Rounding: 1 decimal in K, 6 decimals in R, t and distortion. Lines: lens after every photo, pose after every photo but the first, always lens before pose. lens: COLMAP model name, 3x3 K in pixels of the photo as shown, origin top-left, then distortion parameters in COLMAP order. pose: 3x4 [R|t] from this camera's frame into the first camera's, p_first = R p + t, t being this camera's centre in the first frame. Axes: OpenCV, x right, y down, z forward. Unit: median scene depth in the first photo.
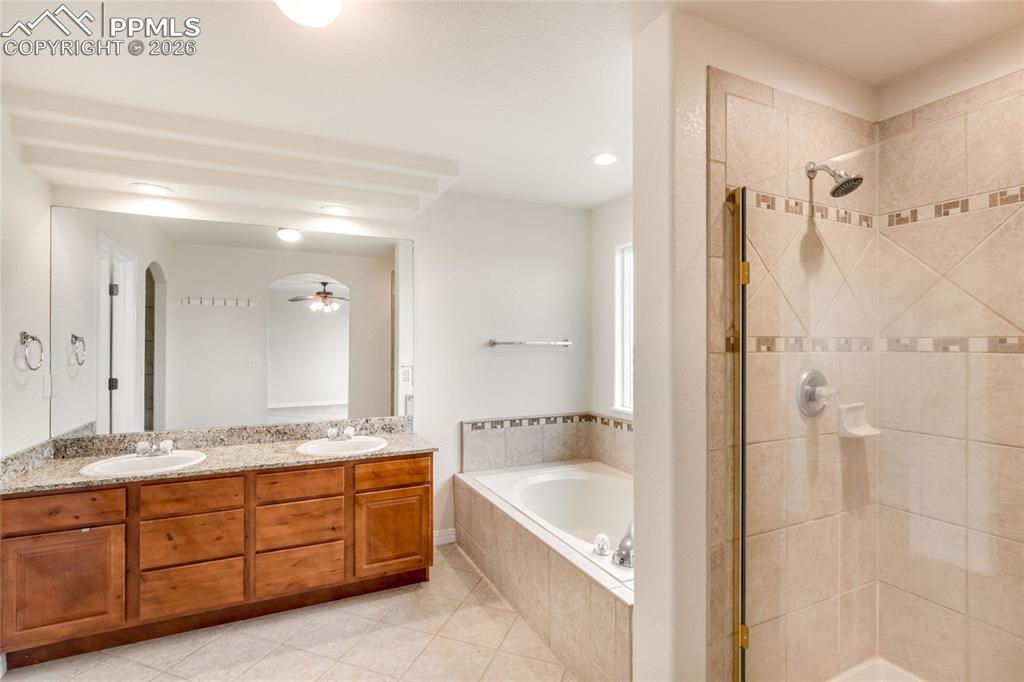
lens RADIAL K [[476.6, 0, 510.6], [0, 476.6, 339.9], [0, 0, 1]] dist [-0.002930, -0.000221]
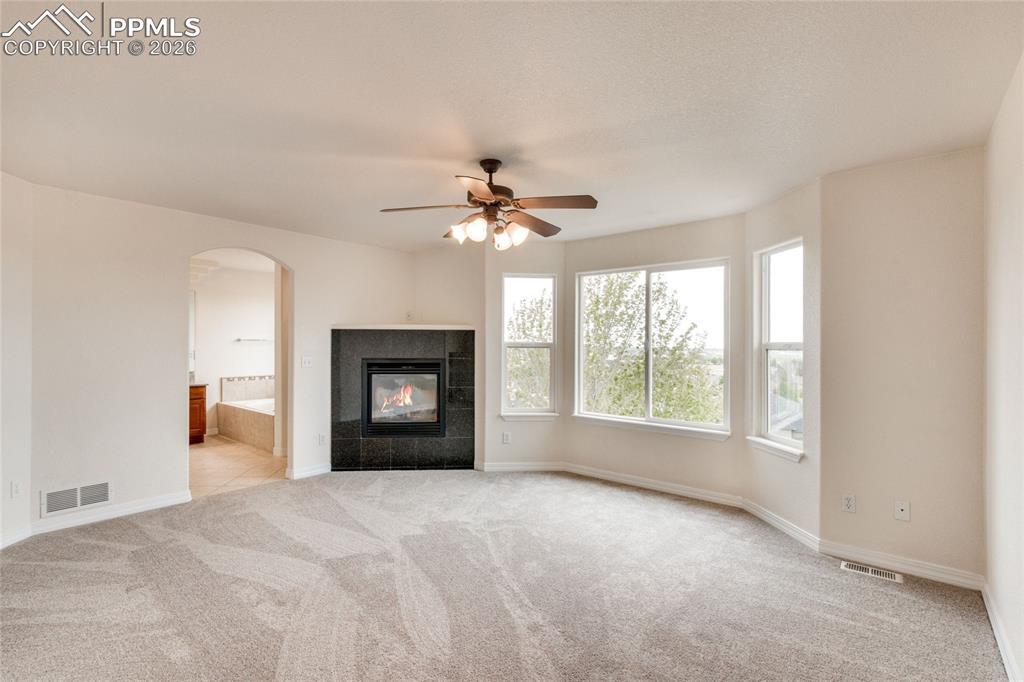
lens RADIAL K [[476.6, 0, 507.8], [0, 476.6, 338.6], [0, 0, 1]] dist [-0.002930, -0.000221]
pose [[0.916871, -0.001097, 0.399182, 0.221654], [0.003014, 0.999987, -0.004175, 0.013045], [-0.399172, 0.005031, 0.916862, -1.460109]]
